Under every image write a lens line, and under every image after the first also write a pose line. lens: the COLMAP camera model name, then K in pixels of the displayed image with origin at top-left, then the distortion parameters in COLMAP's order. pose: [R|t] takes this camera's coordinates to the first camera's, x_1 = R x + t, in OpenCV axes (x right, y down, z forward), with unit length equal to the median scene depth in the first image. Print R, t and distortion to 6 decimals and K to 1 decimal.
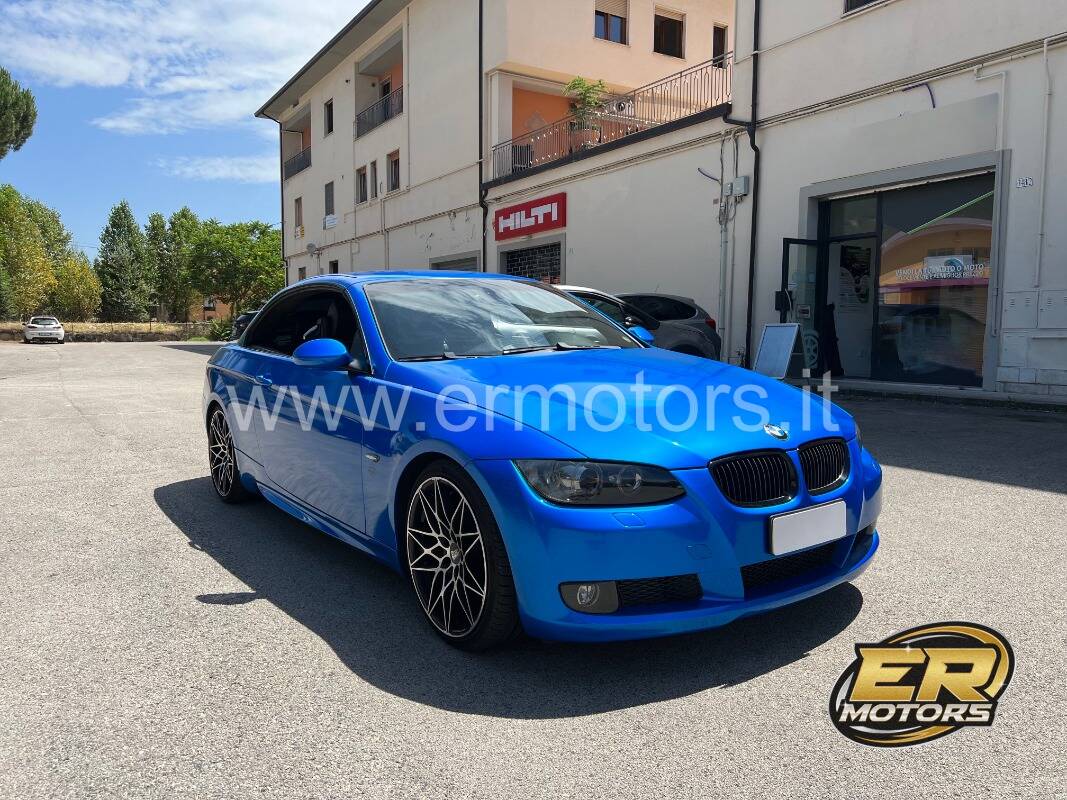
lens RADIAL K [[800.5, 0, 532.7], [0, 800.5, 397.0], [0, 0, 1]] dist [0.045258, -0.057638]
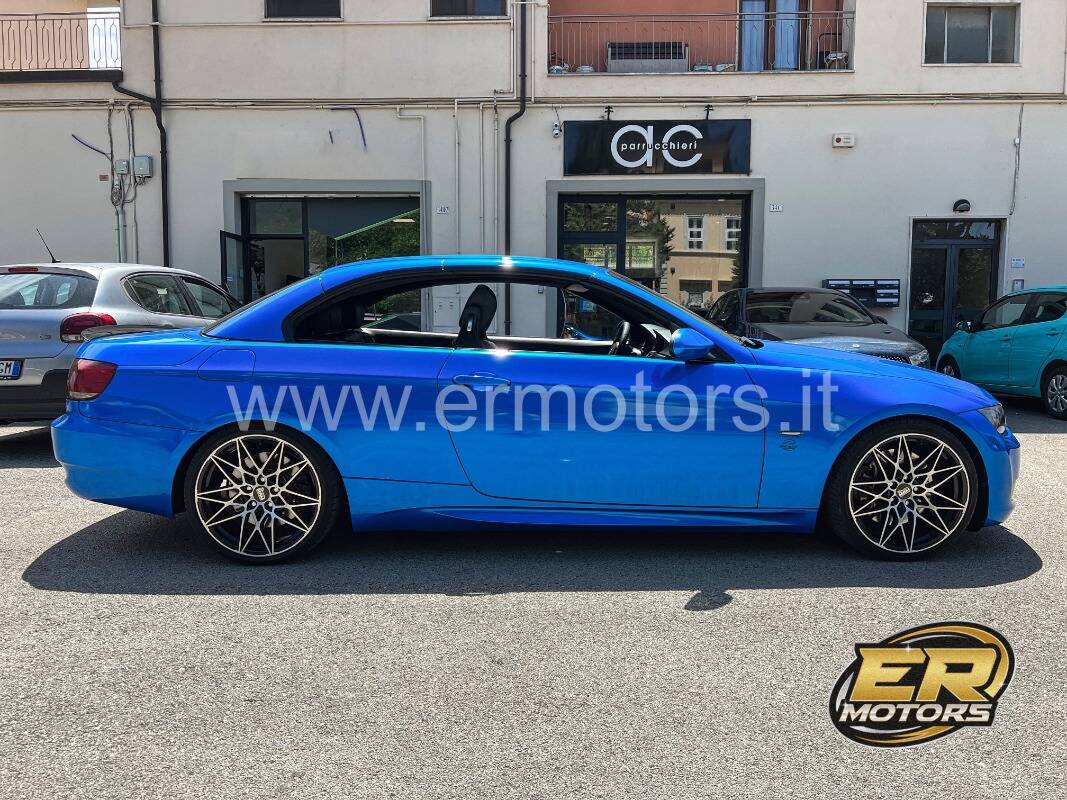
lens RADIAL K [[803.1, 0, 531.4], [0, 803.1, 400.3], [0, 0, 1]] dist [0.043236, -0.048140]
pose [[0.561000, -0.071963, 0.824682, -0.191542], [0.066169, 0.996925, 0.041981, -0.006183], [-0.825167, 0.031018, 0.564037, 0.094755]]
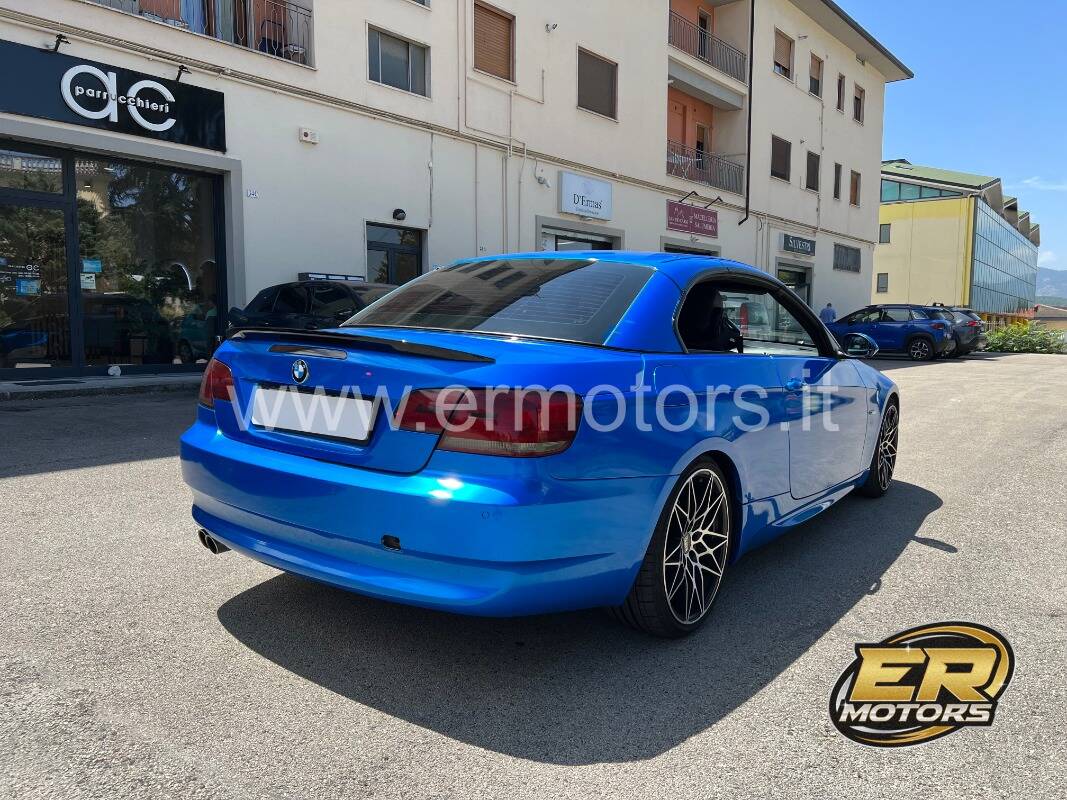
lens RADIAL K [[815.5, 0, 534.5], [0, 815.5, 397.7], [0, 0, 1]] dist [0.052612, -0.065174]
pose [[-0.325839, -0.088651, 0.941260, -0.203256], [0.068934, 0.990716, 0.117172, -0.024914], [-0.942909, 0.103064, -0.316703, 0.299087]]
